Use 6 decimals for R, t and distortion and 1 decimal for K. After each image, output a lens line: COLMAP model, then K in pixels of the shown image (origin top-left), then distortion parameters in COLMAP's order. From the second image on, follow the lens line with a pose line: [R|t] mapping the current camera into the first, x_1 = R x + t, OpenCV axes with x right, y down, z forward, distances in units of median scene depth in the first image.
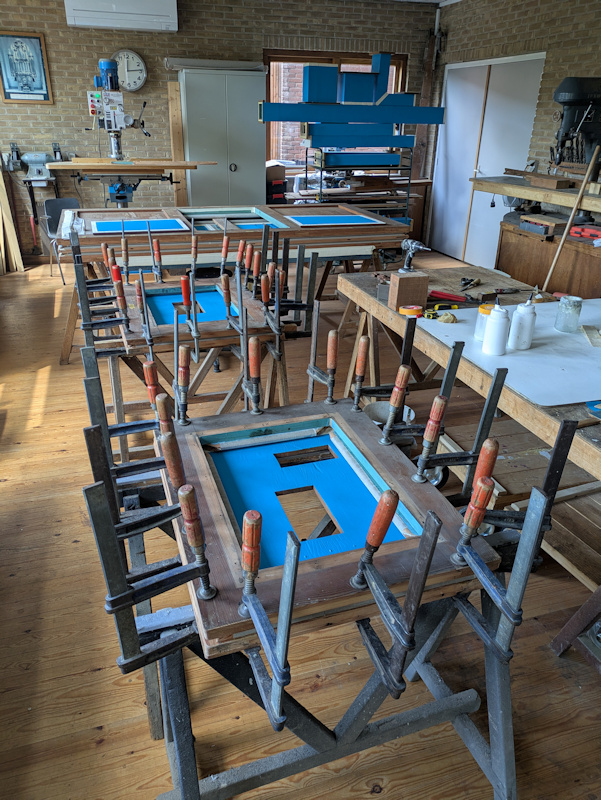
lens RADIAL K [[604.4, 0, 300.5], [0, 604.4, 400.0], [0, 0, 1]] dist [0.000749, 0.004276]
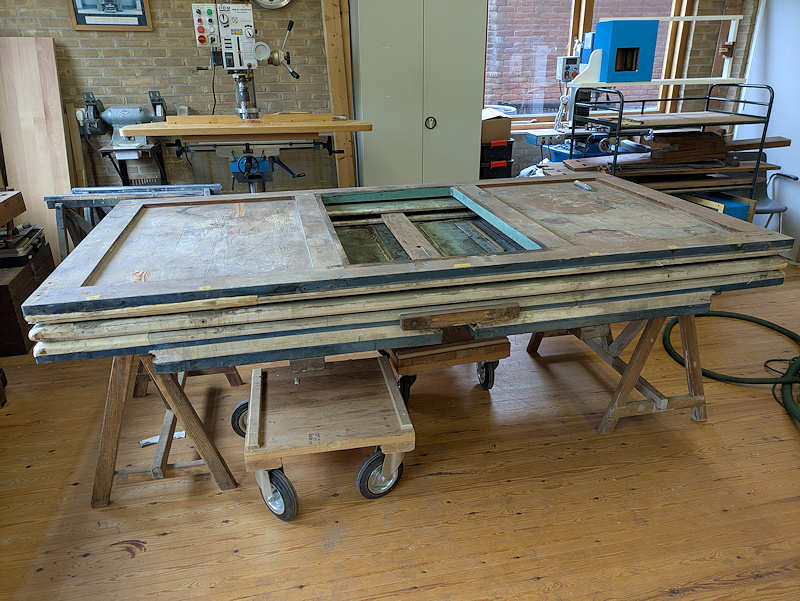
lens RADIAL K [[588.5, 0, 399.3], [0, 588.5, 280.1], [0, 0, 1]] dist [0.053472, -0.002932]
pose [[0.993454, 0.009730, -0.113817, -0.077569], [-0.018151, 0.997153, -0.073186, -0.187080], [0.112781, 0.074773, 0.990802, 0.425760]]
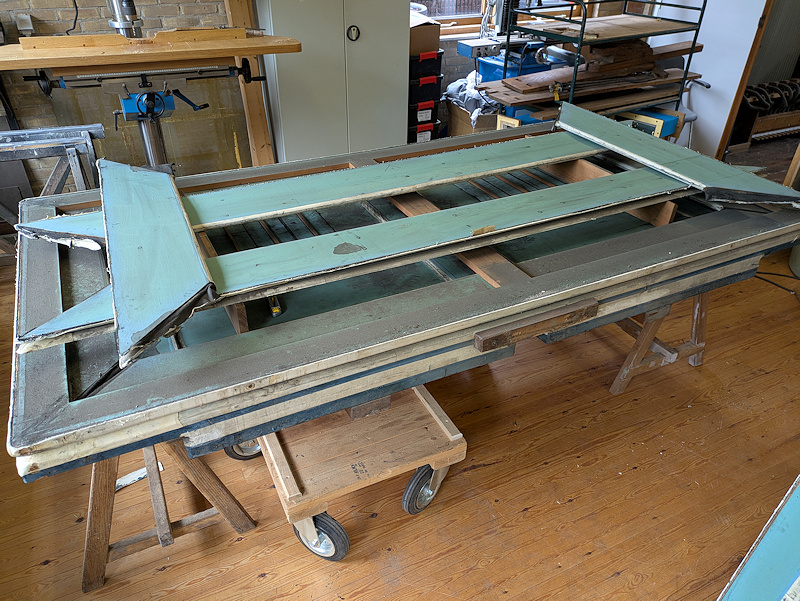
lens RADIAL K [[596.8, 0, 400.0], [0, 596.8, 300.5], [0, 0, 1]] dist [0.040278, -0.004838]
pose [[0.989725, -0.085450, 0.114646, -0.162442], [0.069527, 0.988220, 0.136339, -0.237021], [-0.124945, -0.126967, 0.984006, 0.476989]]
